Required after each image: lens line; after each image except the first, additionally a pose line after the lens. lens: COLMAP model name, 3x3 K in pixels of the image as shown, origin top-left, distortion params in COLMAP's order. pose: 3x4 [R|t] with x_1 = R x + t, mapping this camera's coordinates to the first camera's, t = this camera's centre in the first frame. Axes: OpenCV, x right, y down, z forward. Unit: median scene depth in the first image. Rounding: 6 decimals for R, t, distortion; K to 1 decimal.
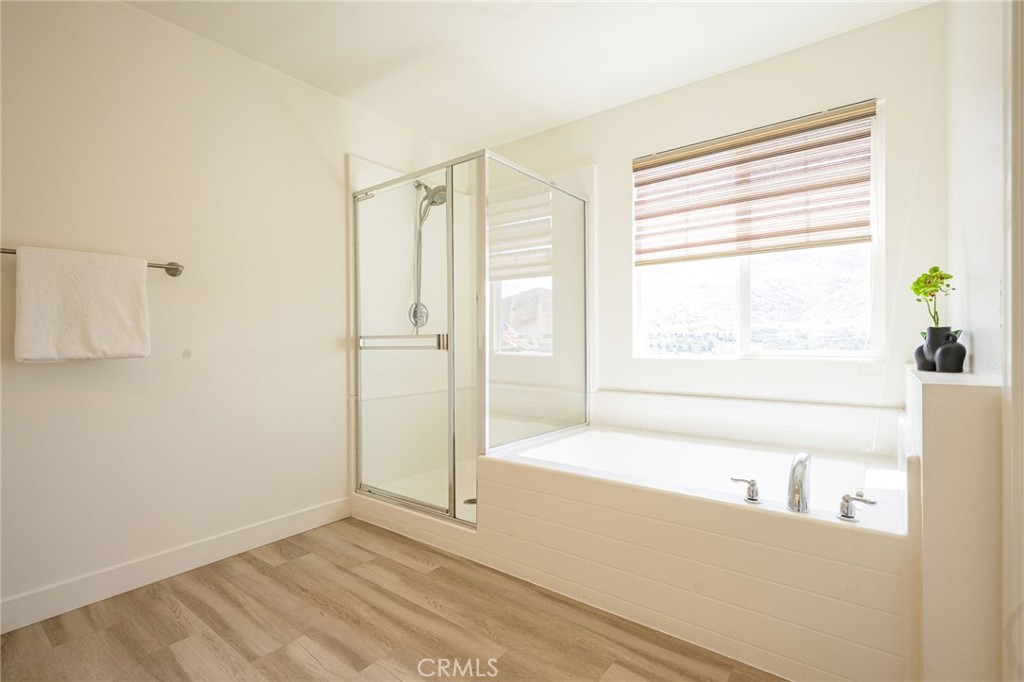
lens RADIAL K [[476.2, 0, 512.6], [0, 476.2, 344.4], [0, 0, 1]] dist [0.002908, 0.000034]
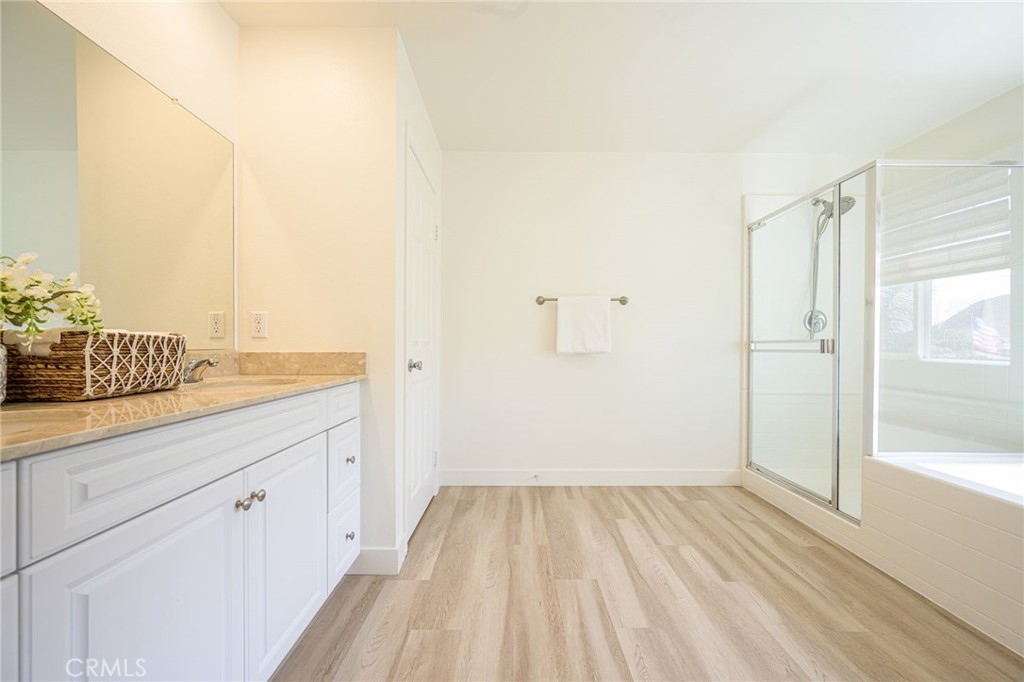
lens RADIAL K [[417.0, 0, 512.3], [0, 417.0, 346.1], [0, 0, 1]] dist [0.000226, -0.000057]
pose [[0.614848, 0.010444, -0.788577, 0.169026], [-0.014118, 0.999898, 0.002236, 0.001998], [0.788519, 0.009758, 0.614932, -0.166415]]
